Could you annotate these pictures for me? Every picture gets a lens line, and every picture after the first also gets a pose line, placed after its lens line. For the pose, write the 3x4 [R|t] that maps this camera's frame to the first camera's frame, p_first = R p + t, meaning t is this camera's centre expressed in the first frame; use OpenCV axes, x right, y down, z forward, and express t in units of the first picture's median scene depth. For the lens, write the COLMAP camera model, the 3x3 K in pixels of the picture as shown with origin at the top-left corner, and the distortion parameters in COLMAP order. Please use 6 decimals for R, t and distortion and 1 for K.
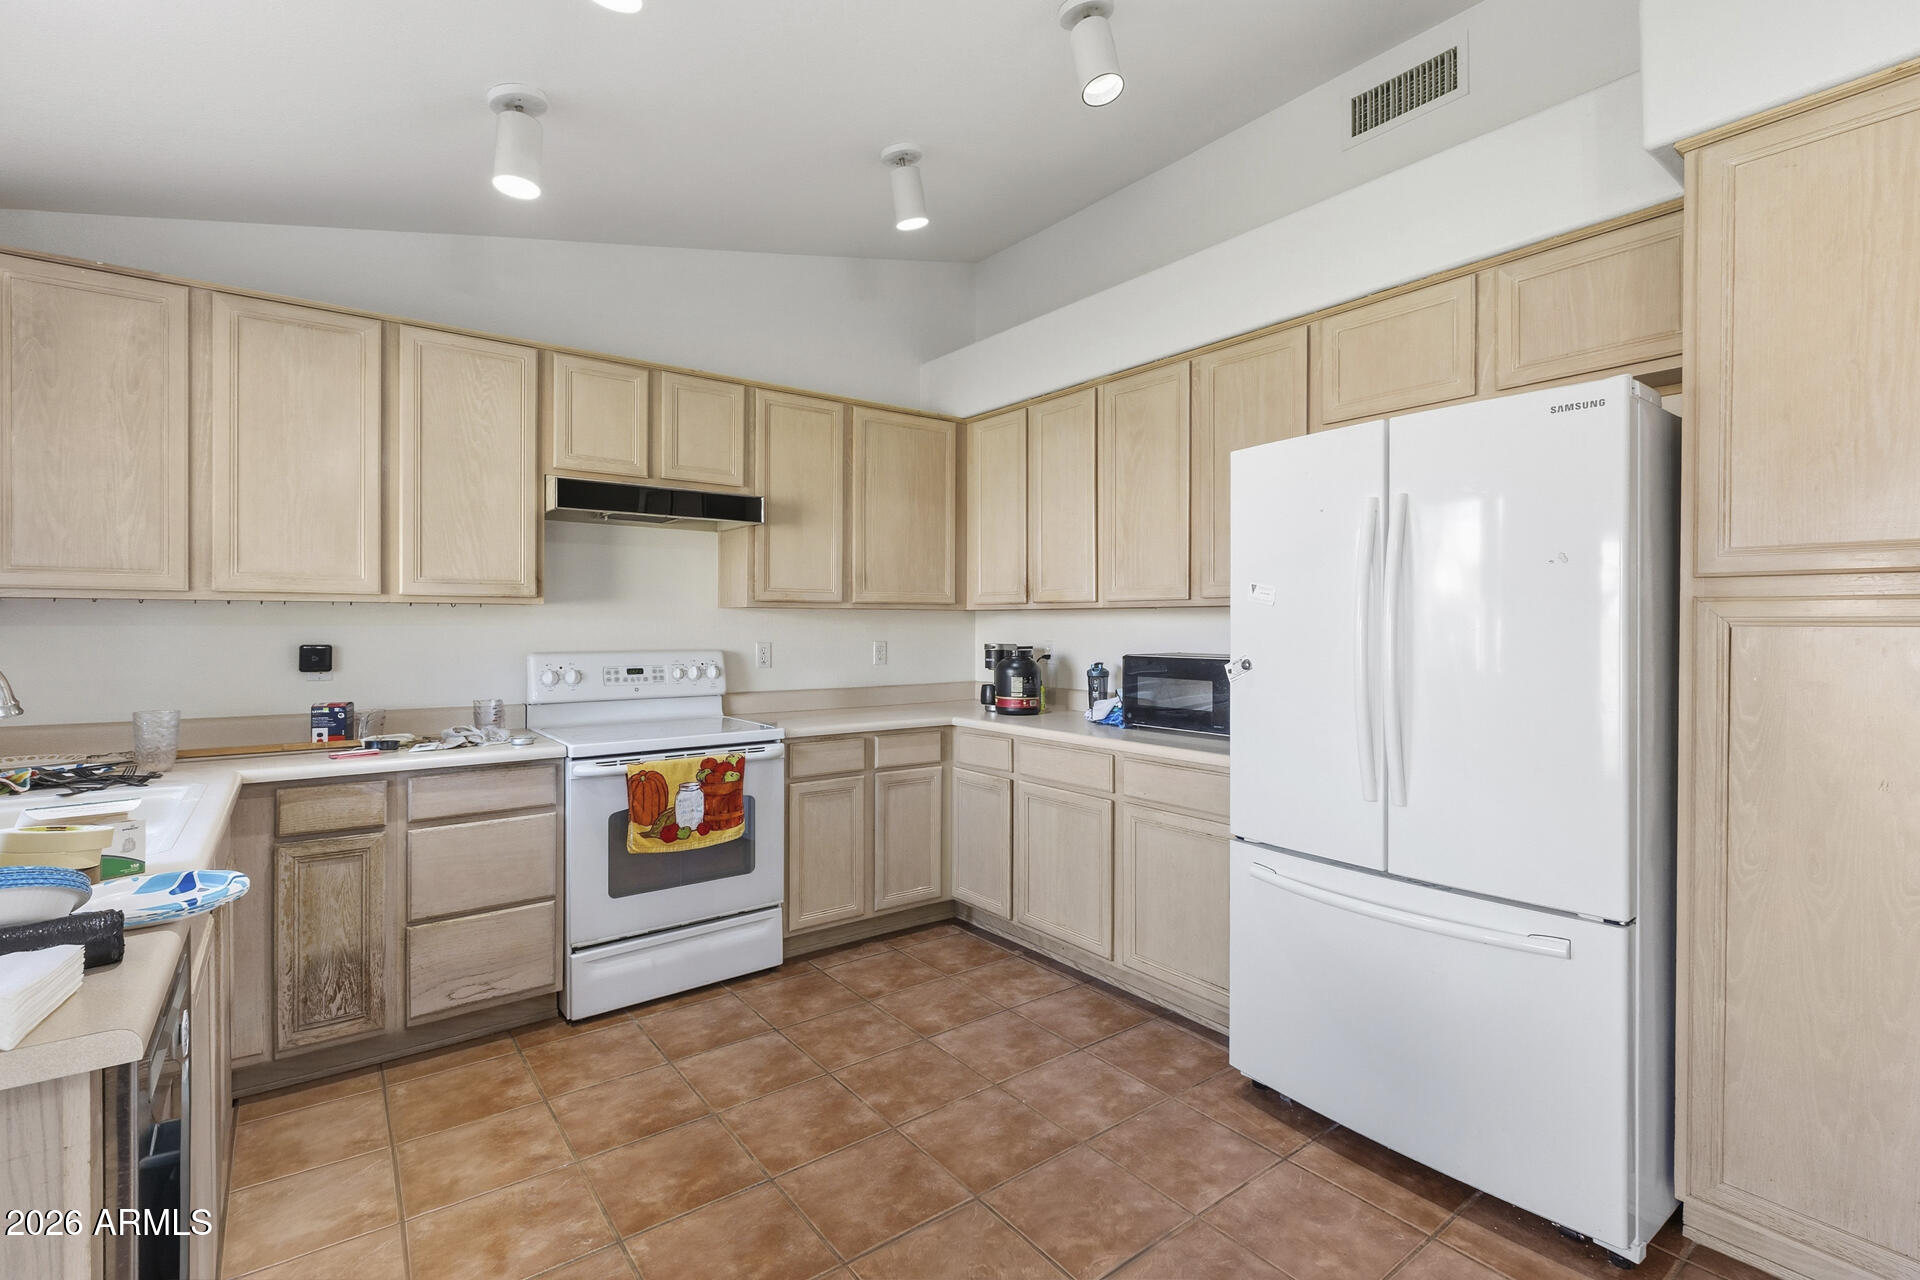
lens RADIAL K [[864.0, 0, 954.9], [0, 864.0, 619.4], [0, 0, 1]] dist [-0.001219, 0.000175]
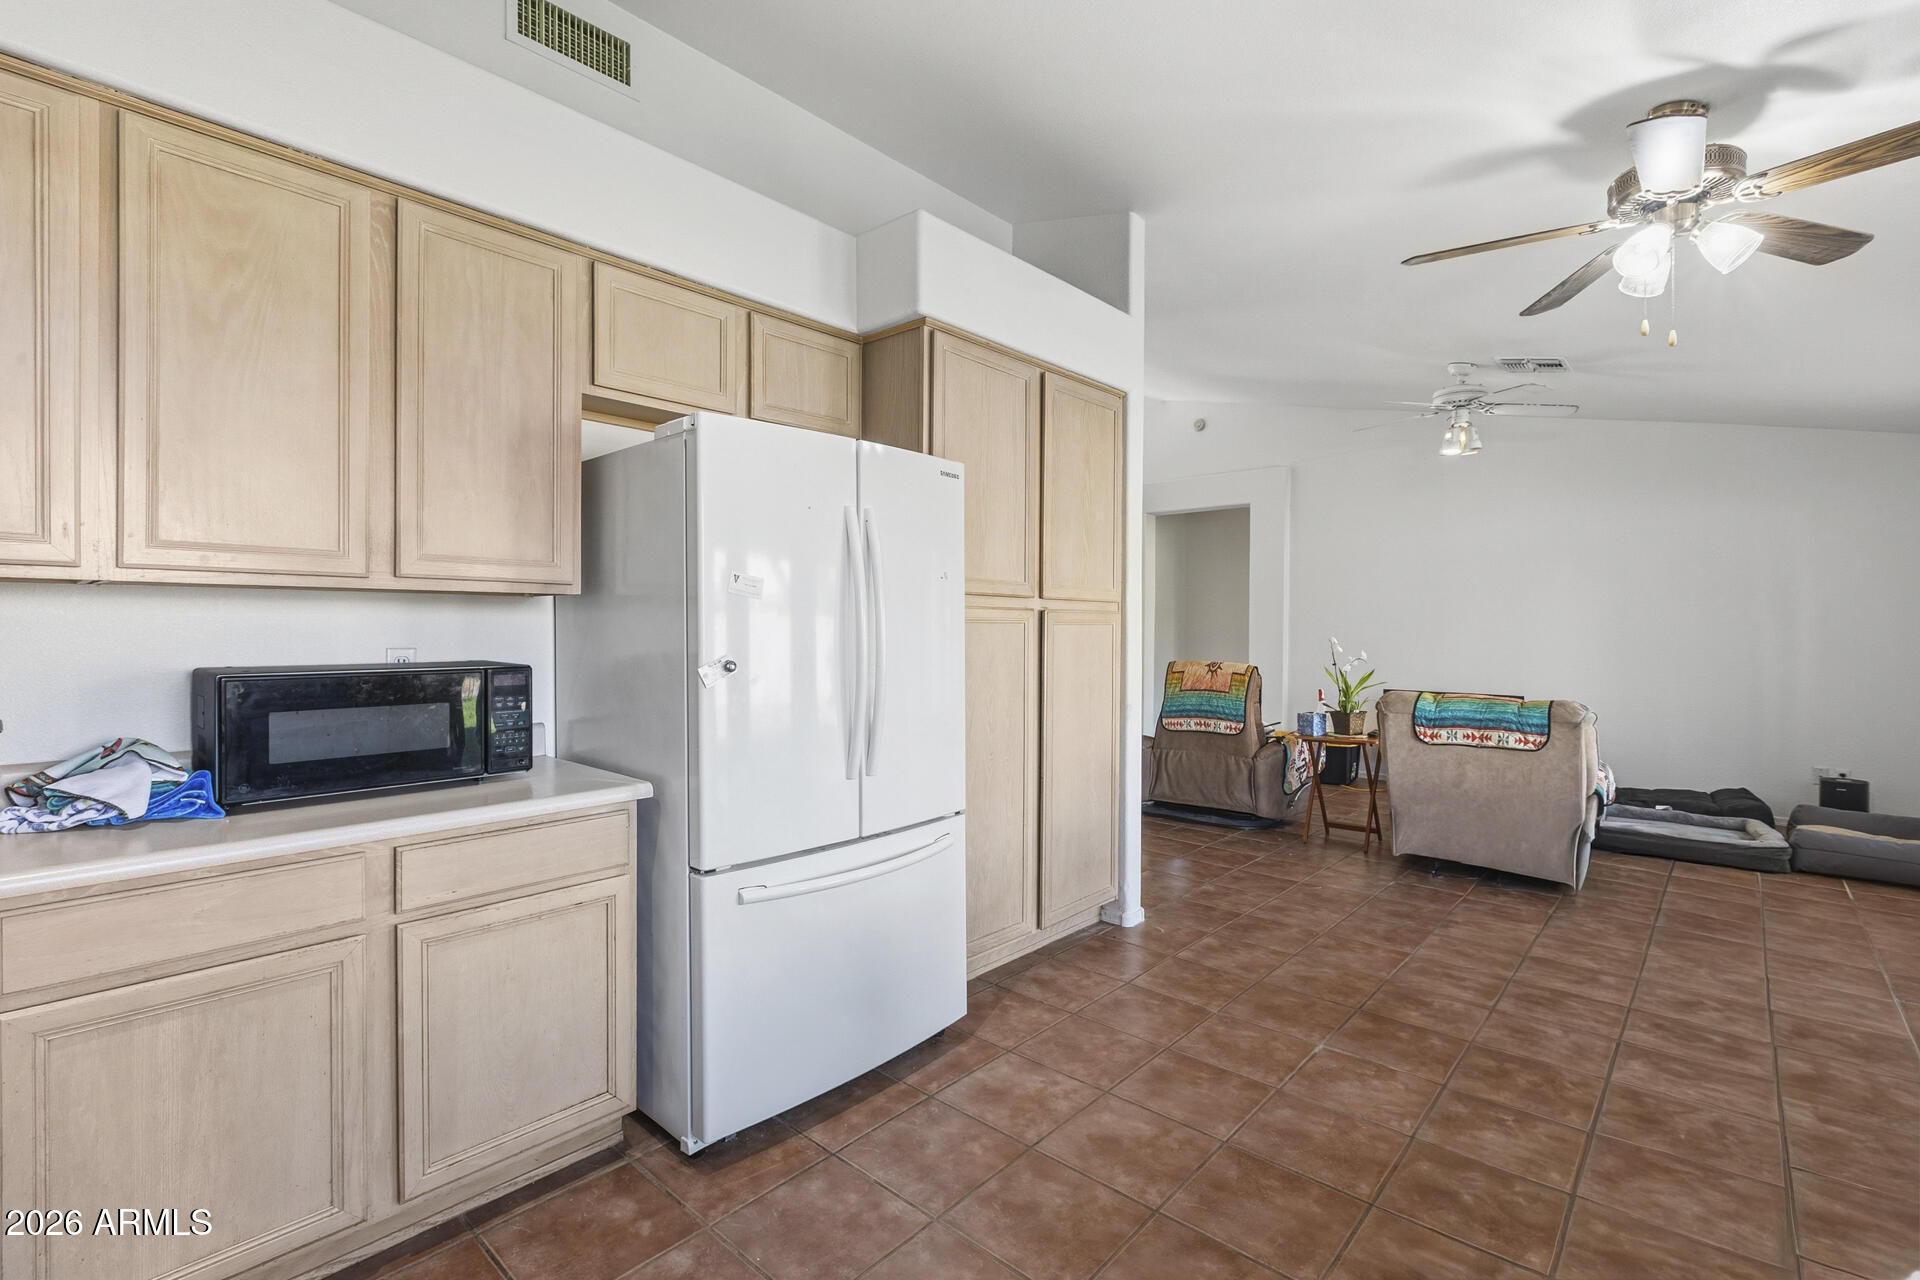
lens RADIAL K [[860.2, 0, 961.0], [0, 860.2, 633.9], [0, 0, 1]] dist [-0.002688, -0.000539]
pose [[-0.184665, -0.008790, 0.982762, -0.432211], [-0.008680, 0.999936, 0.007312, 0.009235], [-0.982763, -0.007180, -0.184730, 0.729357]]
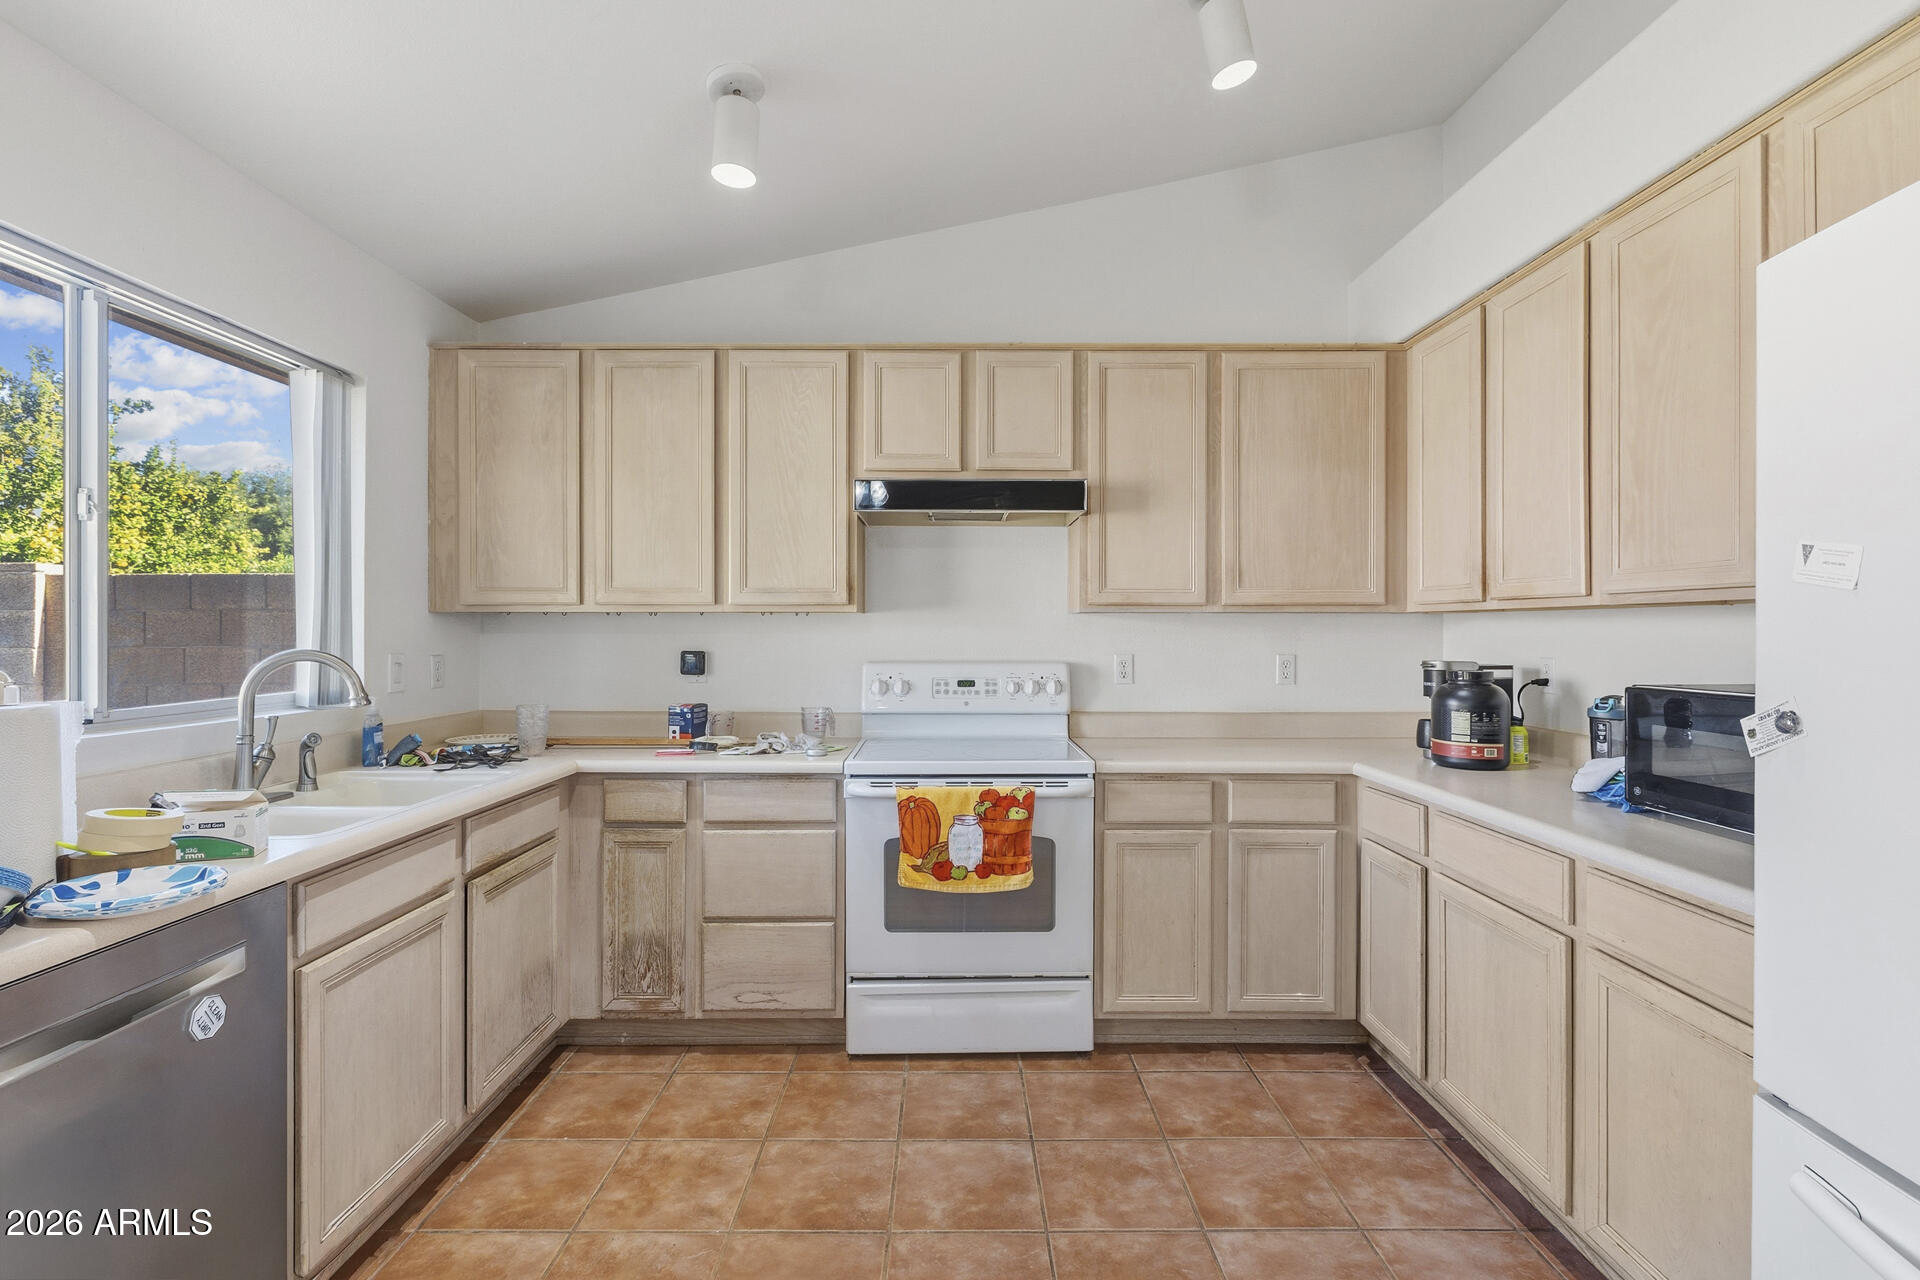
lens RADIAL K [[867.7, 0, 957.5], [0, 867.7, 627.4], [0, 0, 1]] dist [-0.001519, 0.000009]
pose [[0.799784, -0.003368, -0.600279, 0.205071], [0.003653, 0.999993, -0.000743, 0.001045], [0.600277, -0.001599, 0.799791, 0.293972]]
